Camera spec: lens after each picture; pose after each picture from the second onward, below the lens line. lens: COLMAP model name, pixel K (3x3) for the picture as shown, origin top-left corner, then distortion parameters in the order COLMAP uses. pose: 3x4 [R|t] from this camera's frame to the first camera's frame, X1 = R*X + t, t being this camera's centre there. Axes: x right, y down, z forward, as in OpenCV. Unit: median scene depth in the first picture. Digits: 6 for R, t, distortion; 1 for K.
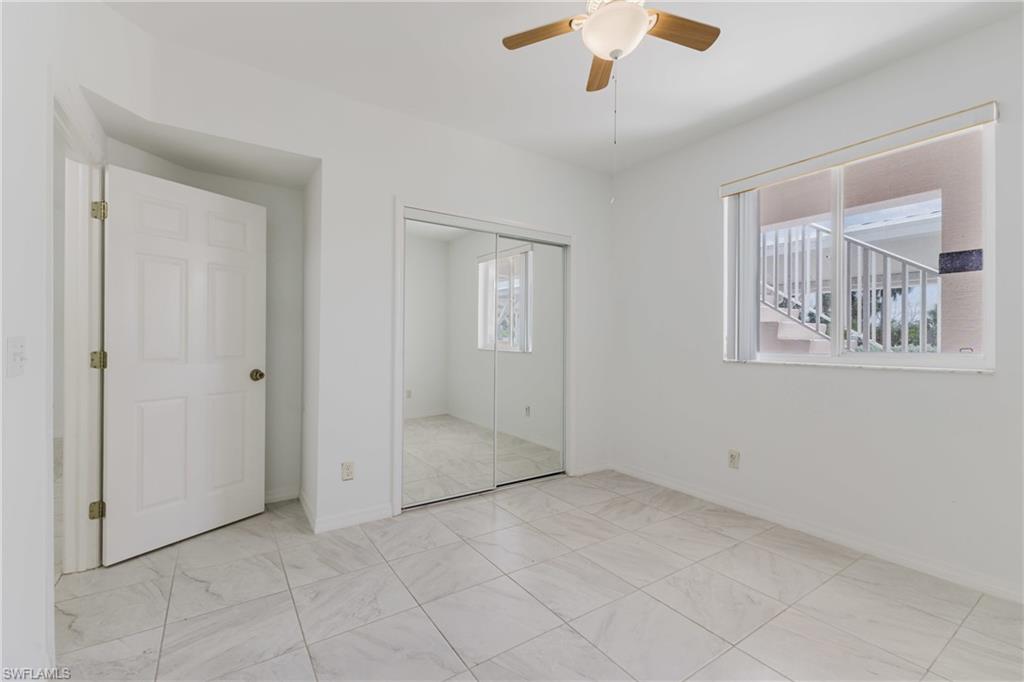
lens RADIAL K [[438.4, 0, 513.2], [0, 438.4, 338.2], [0, 0, 1]] dist [0.008242, -0.002380]
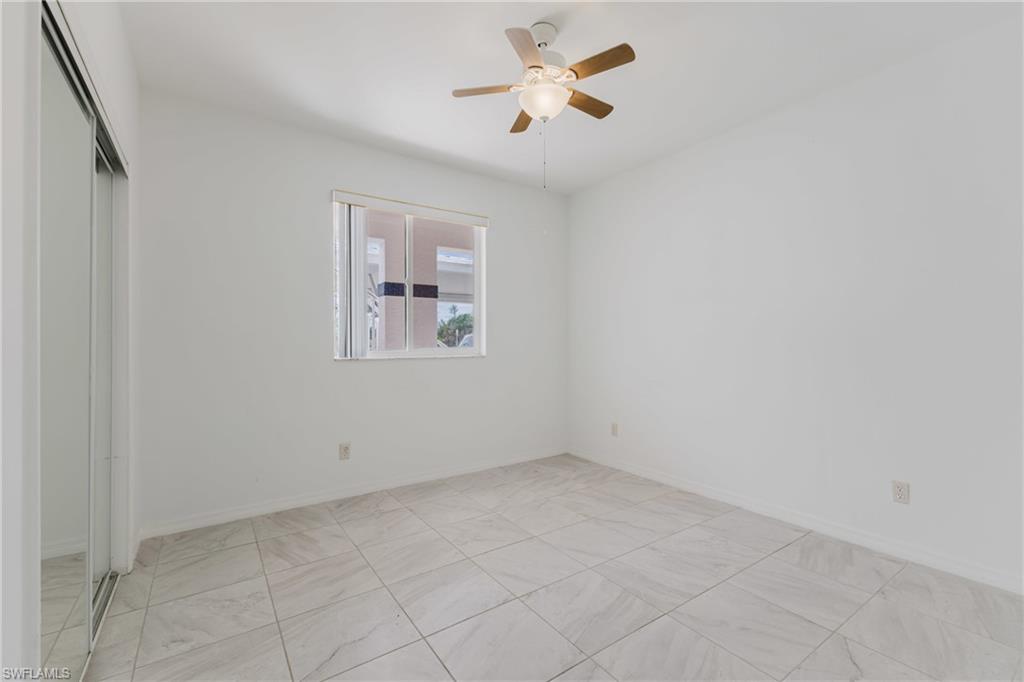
lens RADIAL K [[438.4, 0, 516.0], [0, 438.4, 340.5], [0, 0, 1]] dist [0.008242, -0.002380]
pose [[-0.022536, -0.005629, 0.999730, -0.598403], [-0.003983, 0.999977, 0.005541, -0.001581], [-0.999738, -0.003857, -0.022558, 0.632871]]
